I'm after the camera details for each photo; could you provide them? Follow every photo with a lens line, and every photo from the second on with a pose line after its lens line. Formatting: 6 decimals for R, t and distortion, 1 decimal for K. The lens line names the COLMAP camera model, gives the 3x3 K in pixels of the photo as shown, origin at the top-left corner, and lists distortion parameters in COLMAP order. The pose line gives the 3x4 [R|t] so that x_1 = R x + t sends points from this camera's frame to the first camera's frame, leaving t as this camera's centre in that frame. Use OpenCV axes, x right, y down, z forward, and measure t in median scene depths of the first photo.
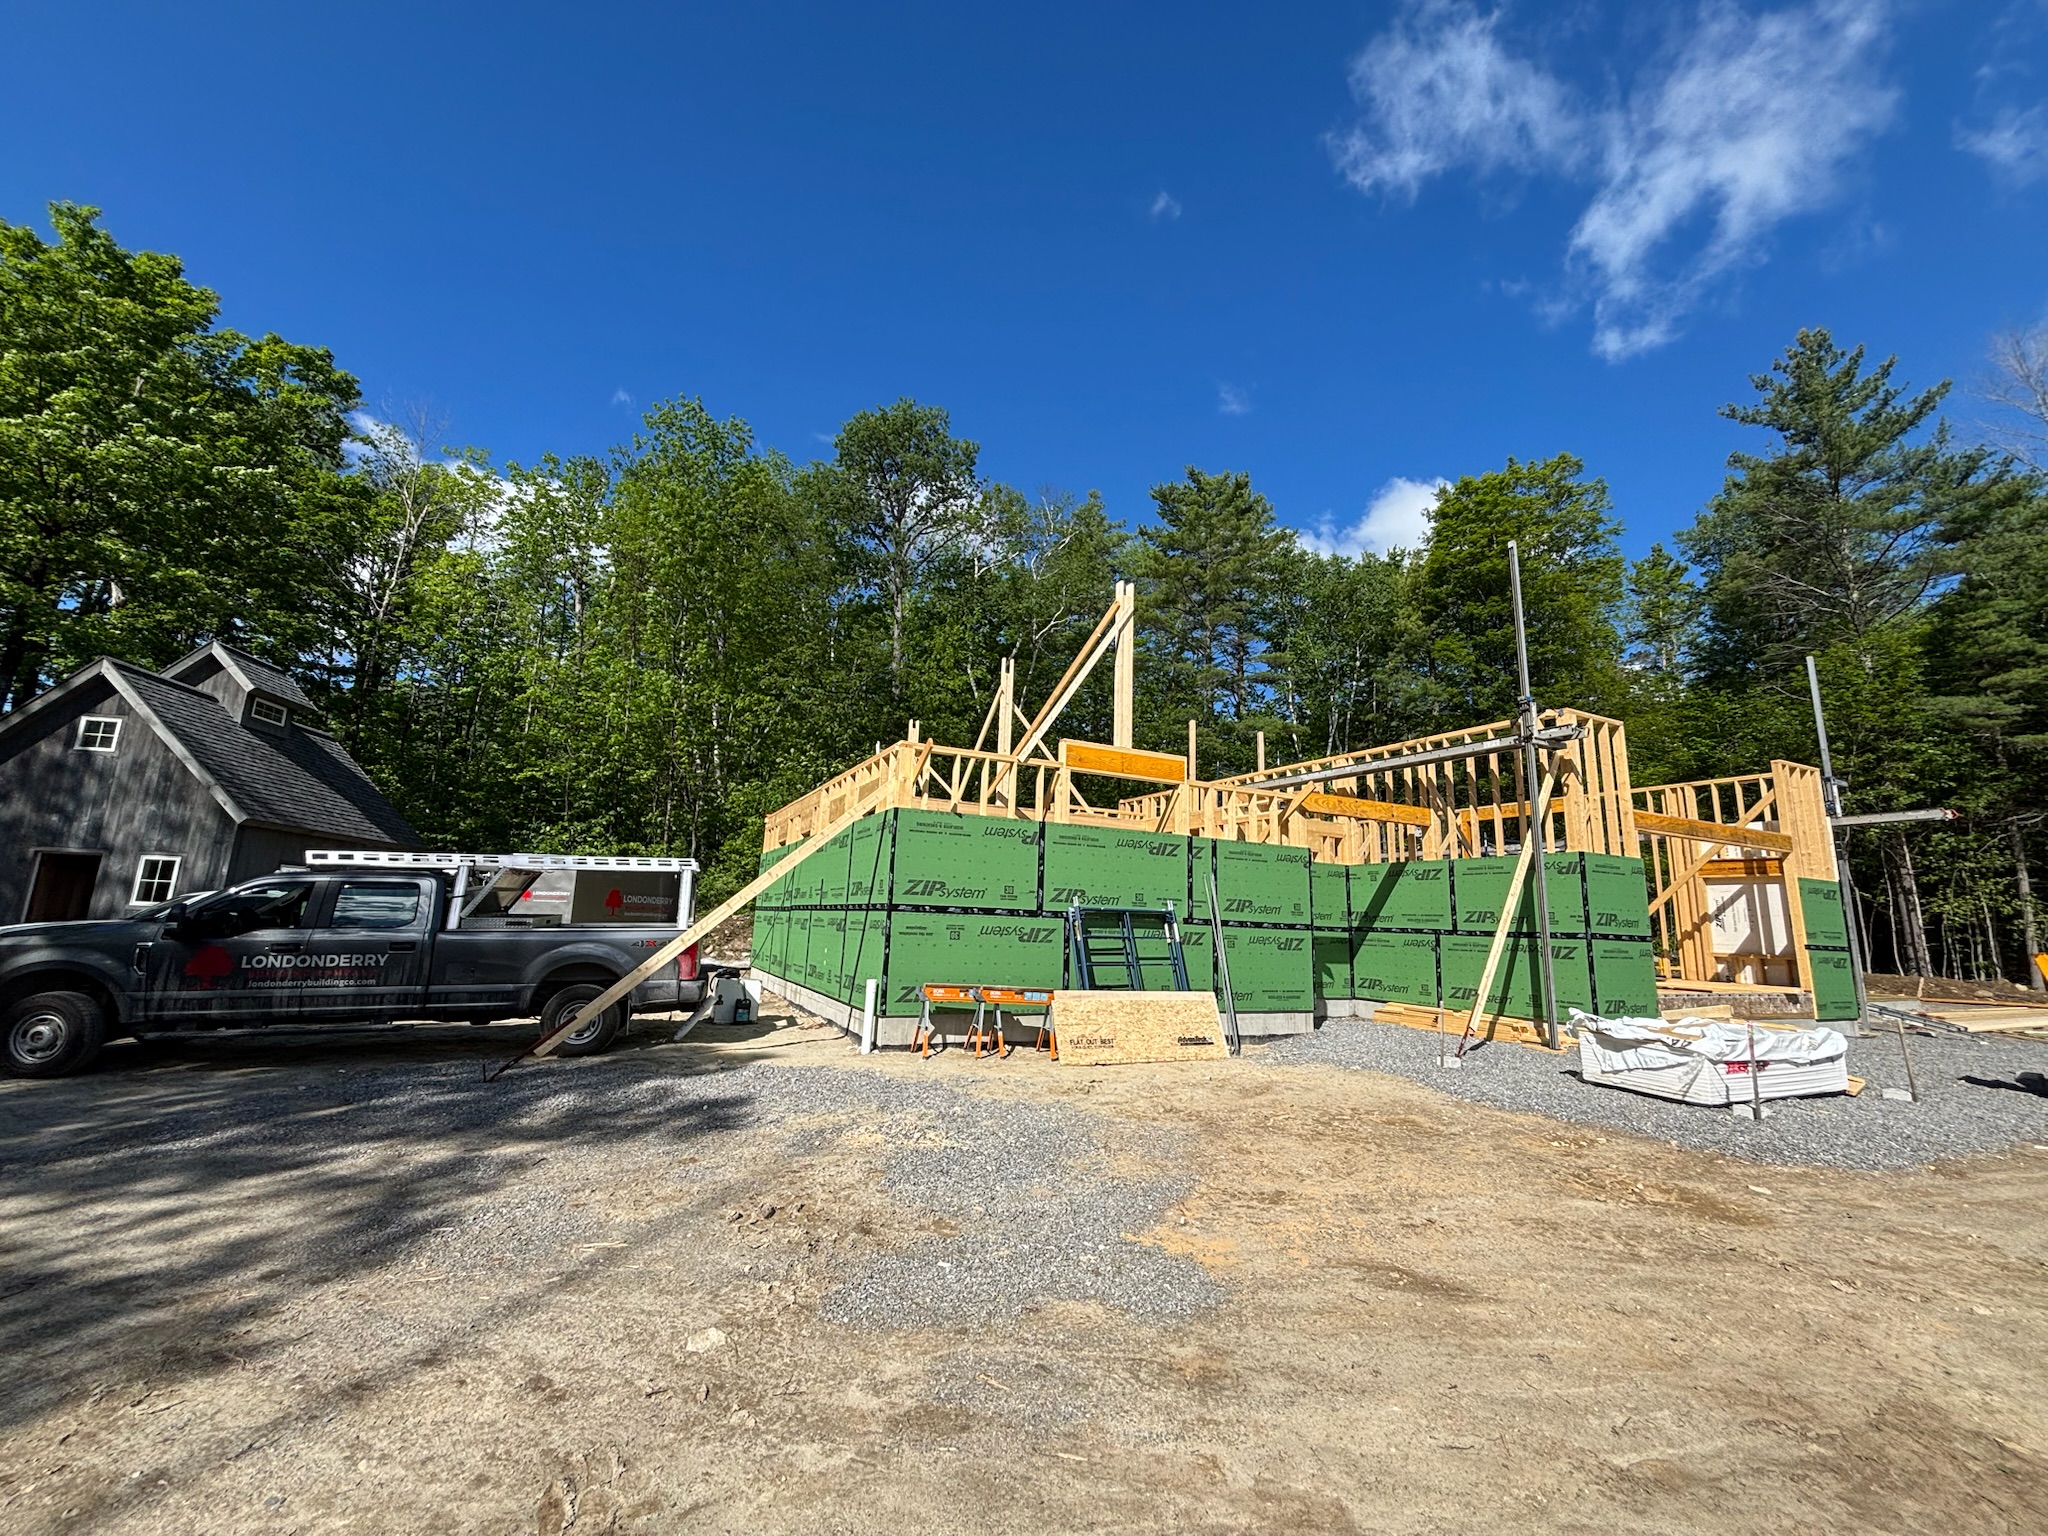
lens RADIAL K [[823.0, 0, 1014.9], [0, 823.0, 760.4], [0, 0, 1]] dist [0.001713, 0.000206]
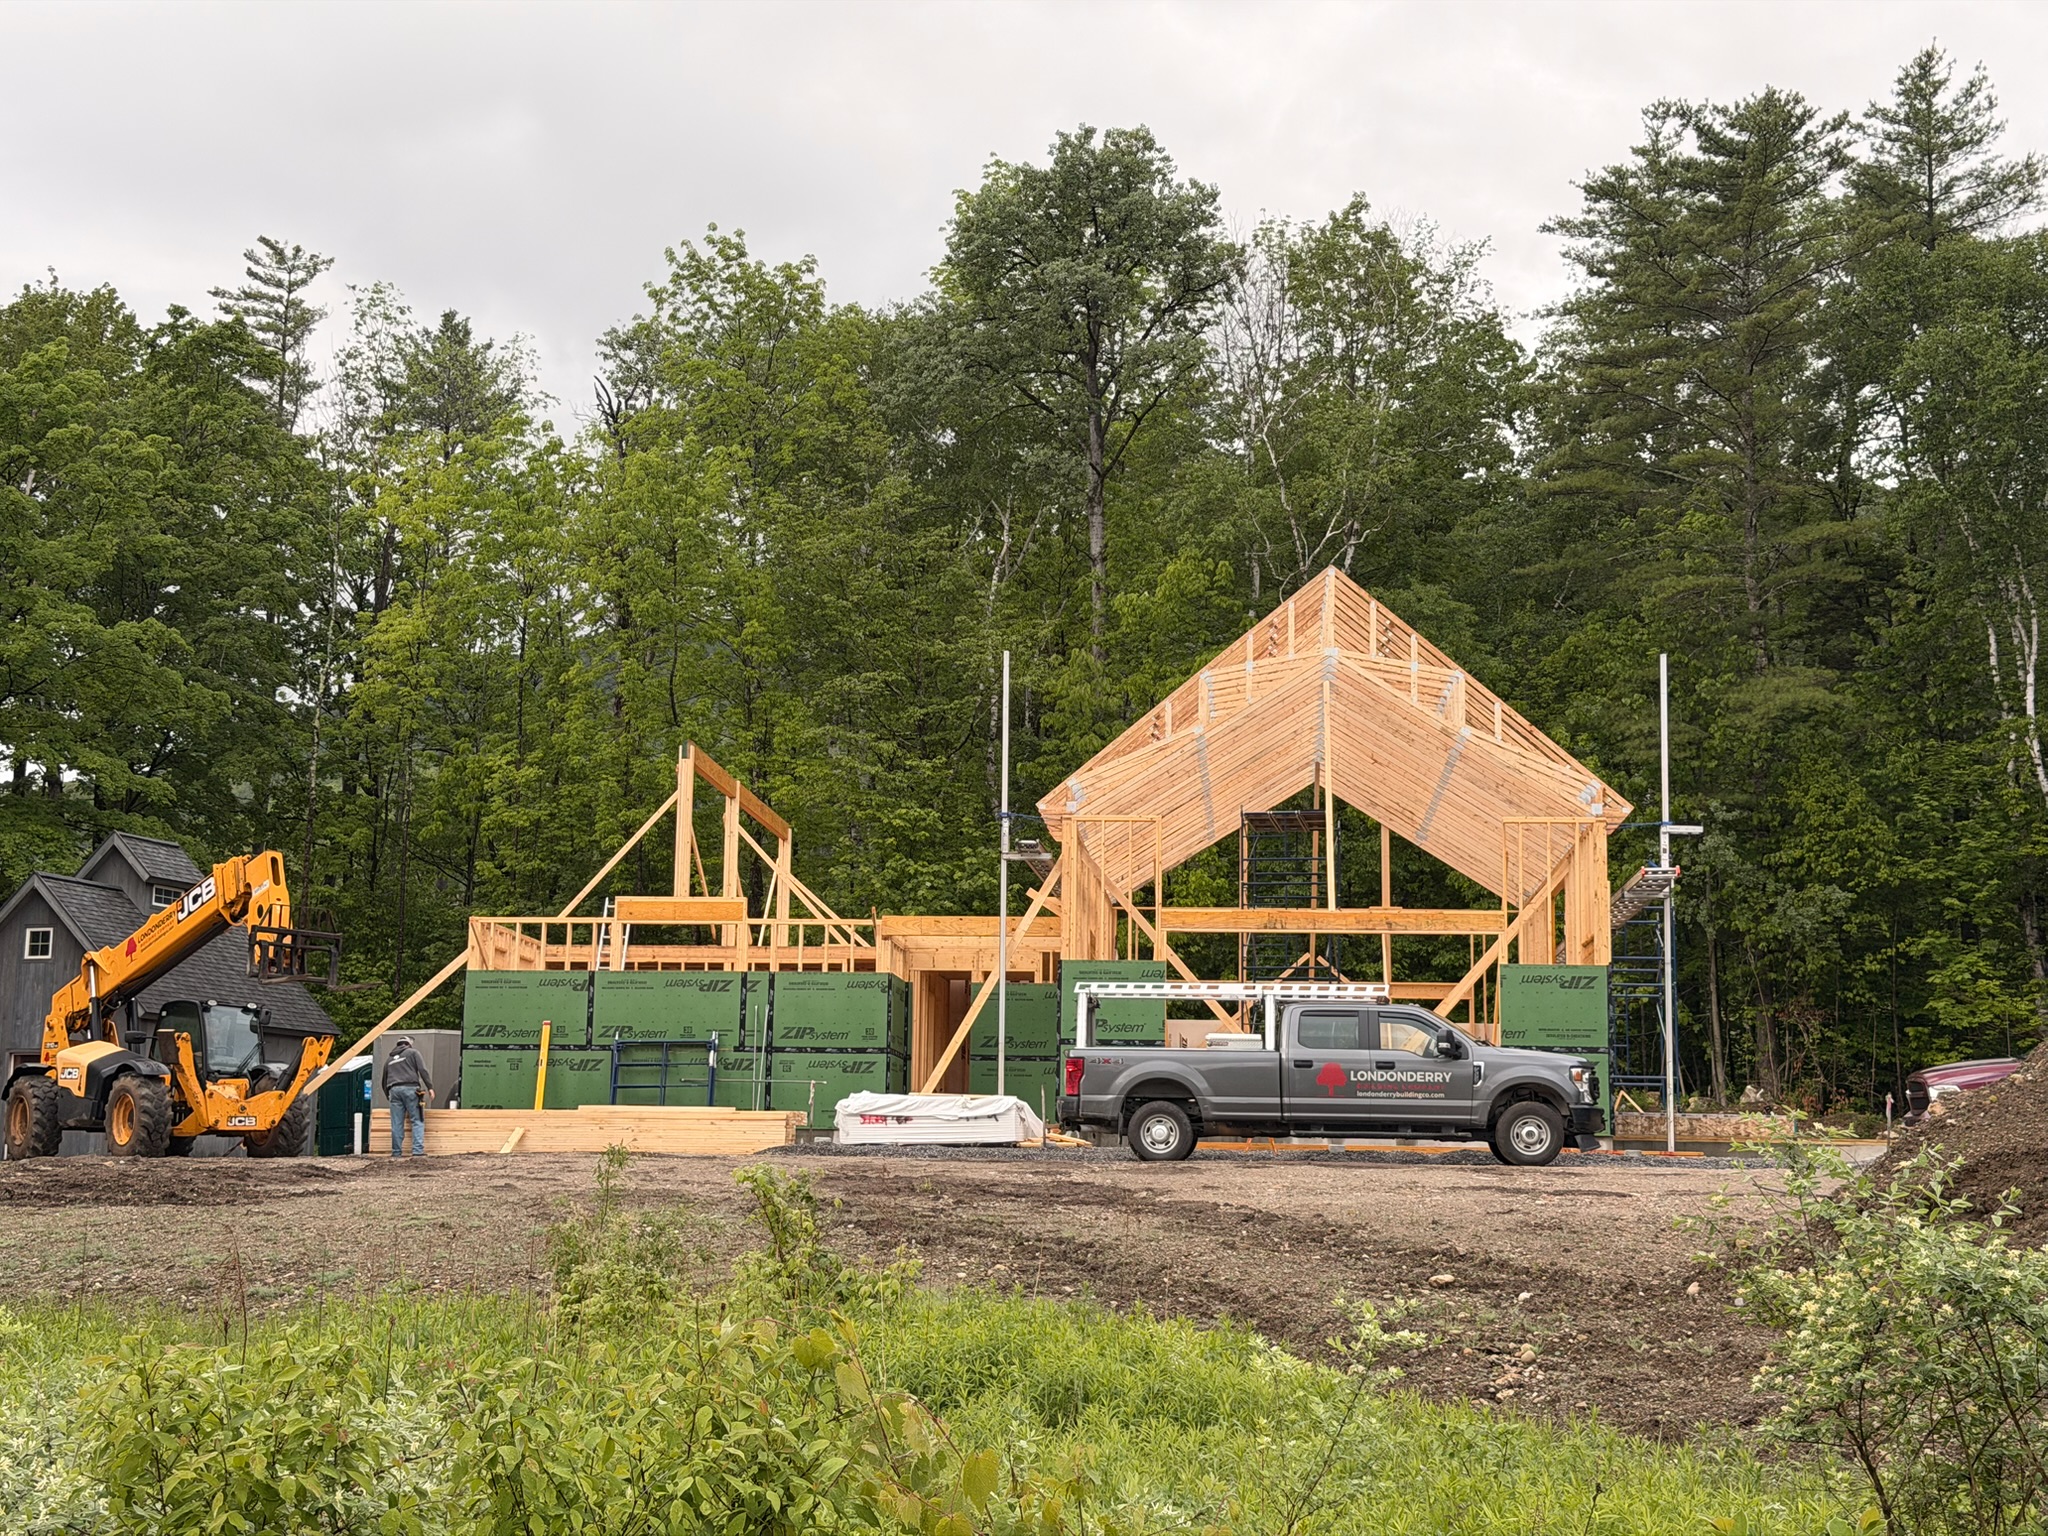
lens RADIAL K [[2873.7, 0, 1024.0], [0, 2873.7, 768.0], [0, 0, 1]] dist [0.119095, -0.100620]
pose [[0.864394, -0.103061, -0.492140, 2.371001], [0.116453, 0.993190, -0.003449, -0.116233], [0.489144, -0.054330, 0.870509, -2.062340]]
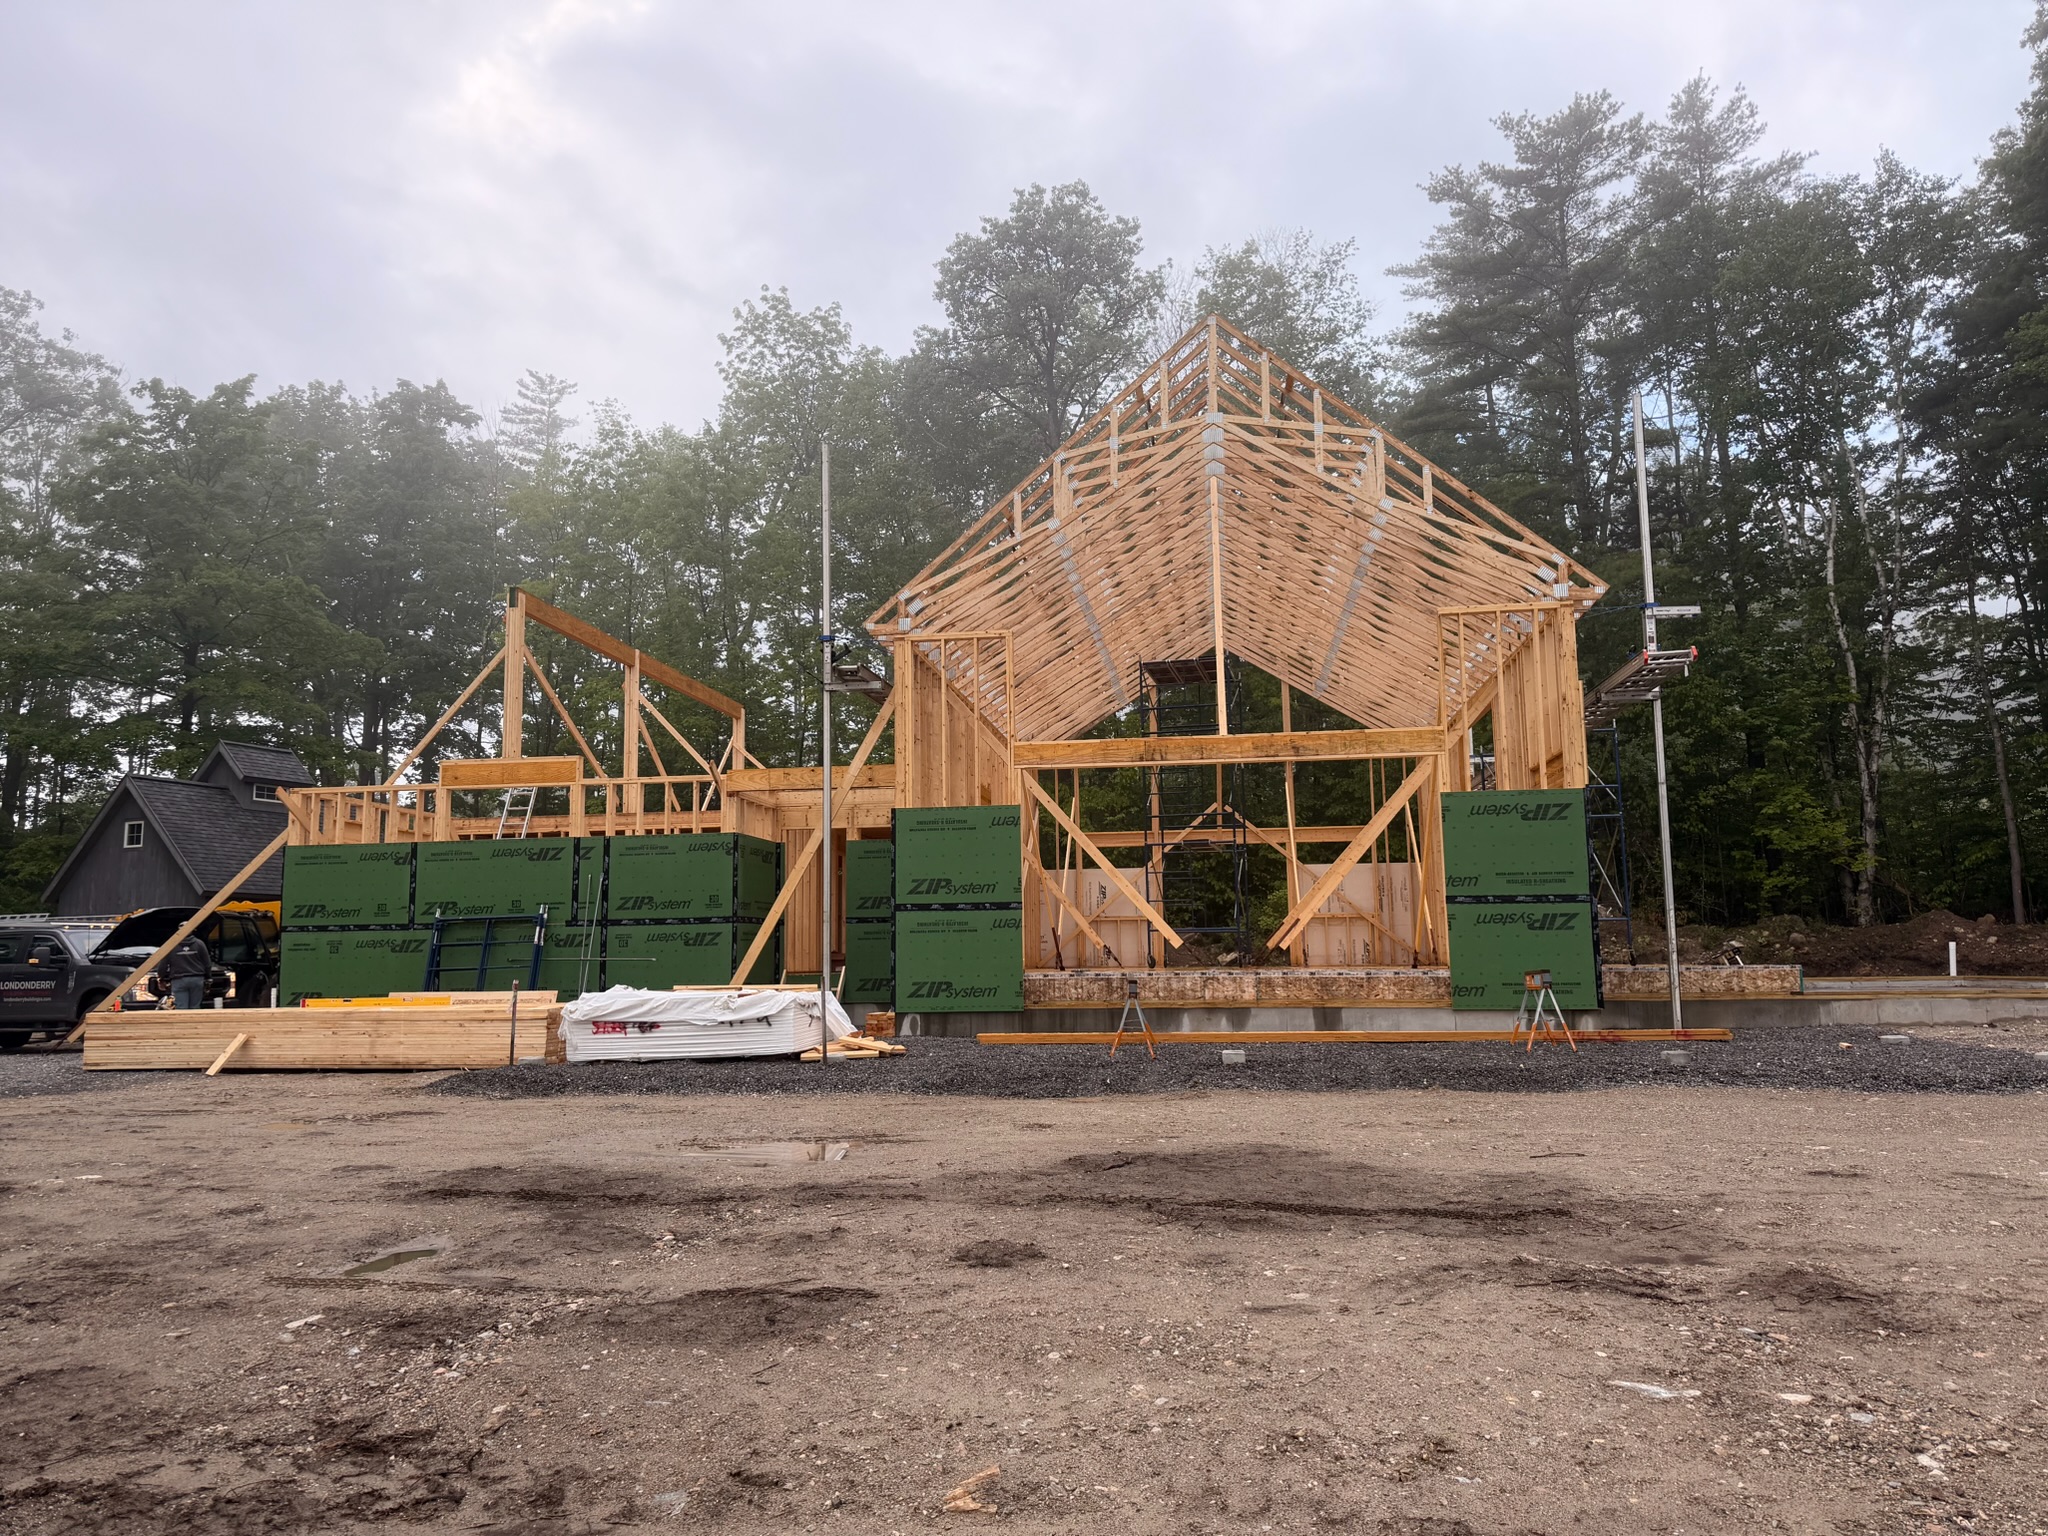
lens RADIAL K [[1427.7, 0, 1010.7], [0, 1427.7, 777.0], [0, 0, 1]] dist [0.114354, -0.172180]
pose [[0.827266, -0.121378, -0.548541, 1.552550], [0.155078, 0.987784, 0.015305, 0.072727], [0.539983, -0.097728, 0.835983, -0.146778]]
